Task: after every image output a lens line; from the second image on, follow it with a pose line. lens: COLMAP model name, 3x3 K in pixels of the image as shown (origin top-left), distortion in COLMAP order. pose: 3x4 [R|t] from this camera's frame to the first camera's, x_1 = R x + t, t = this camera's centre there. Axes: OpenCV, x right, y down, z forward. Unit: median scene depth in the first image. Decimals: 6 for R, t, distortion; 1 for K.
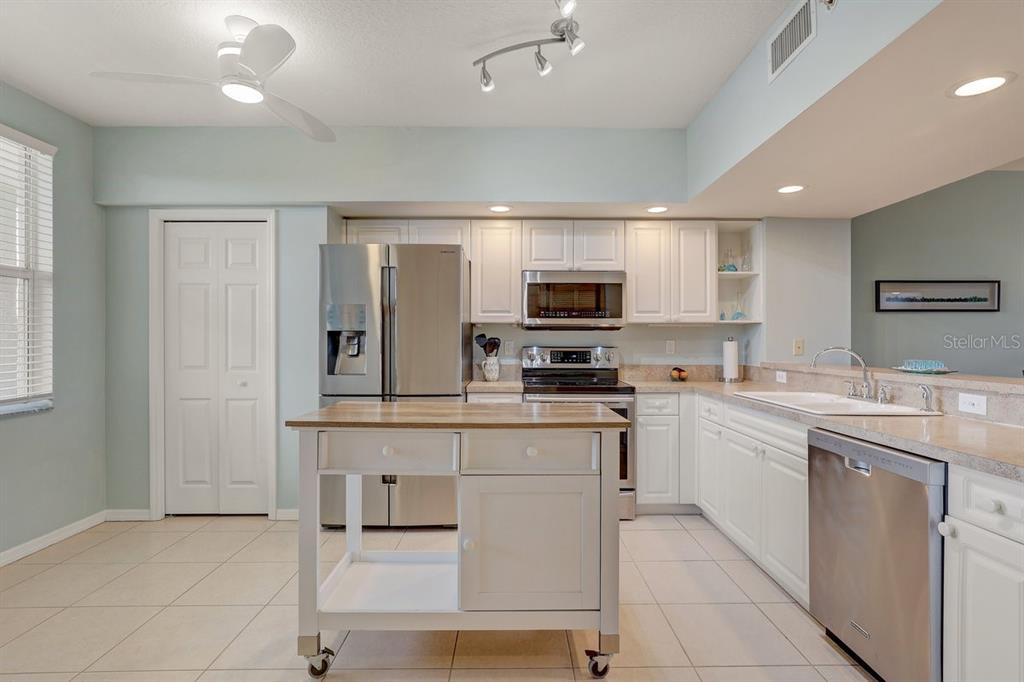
lens RADIAL K [[512.2, 0, 514.5], [0, 512.2, 343.4], [0, 0, 1]] dist [0.002392, 0.000472]
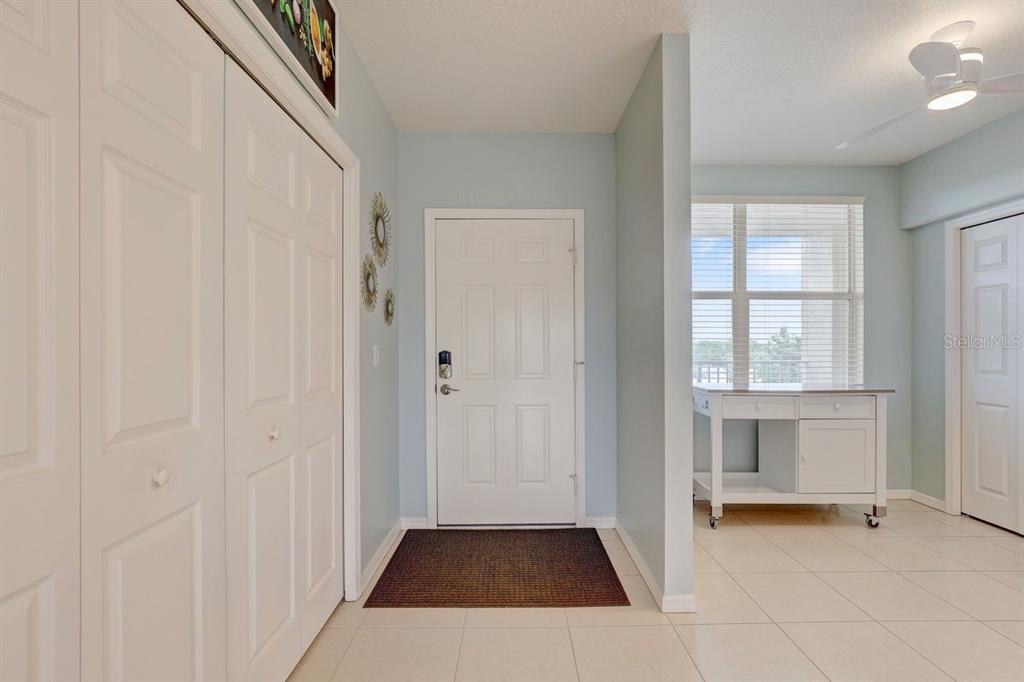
lens RADIAL K [[478.3, 0, 519.0], [0, 478.3, 343.4], [0, 0, 1]] dist [-0.003404, -0.000220]
pose [[-0.000807, -0.003259, -0.999994, 0.283050], [0.003070, 0.999990, -0.003261, -0.007181], [0.999995, -0.003073, -0.000797, 0.109088]]
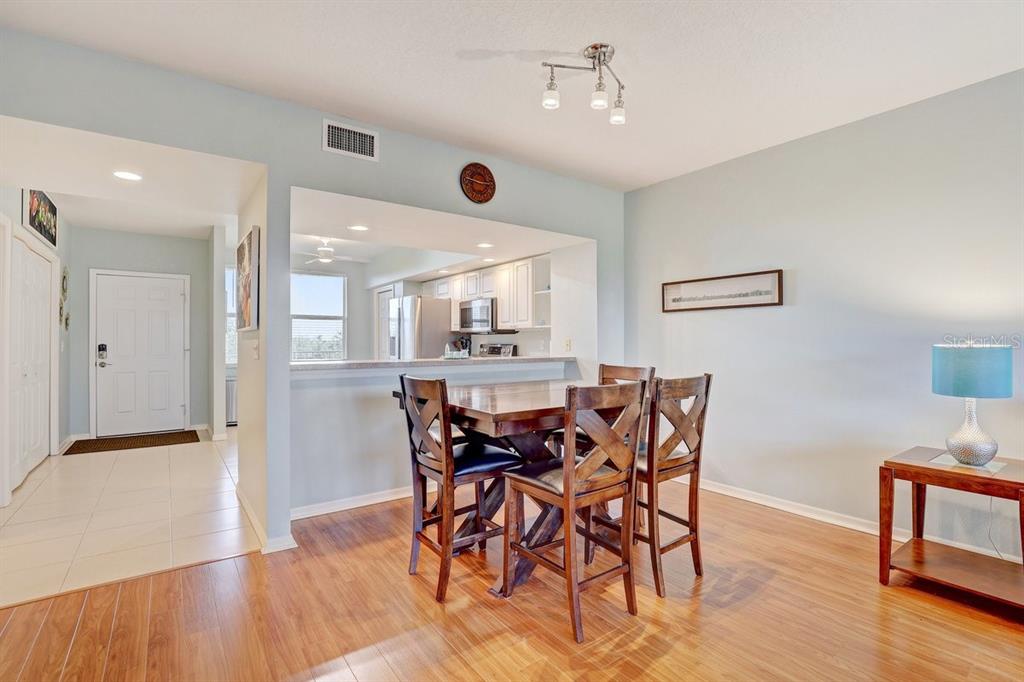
lens RADIAL K [[475.2, 0, 508.0], [0, 475.2, 337.8], [0, 0, 1]] dist [-0.015516, -0.000174]
pose [[0.575164, -0.007781, -0.818001, 1.629499], [0.003199, 0.999969, -0.007263, -0.002310], [0.818032, 0.001561, 0.575171, 0.191789]]
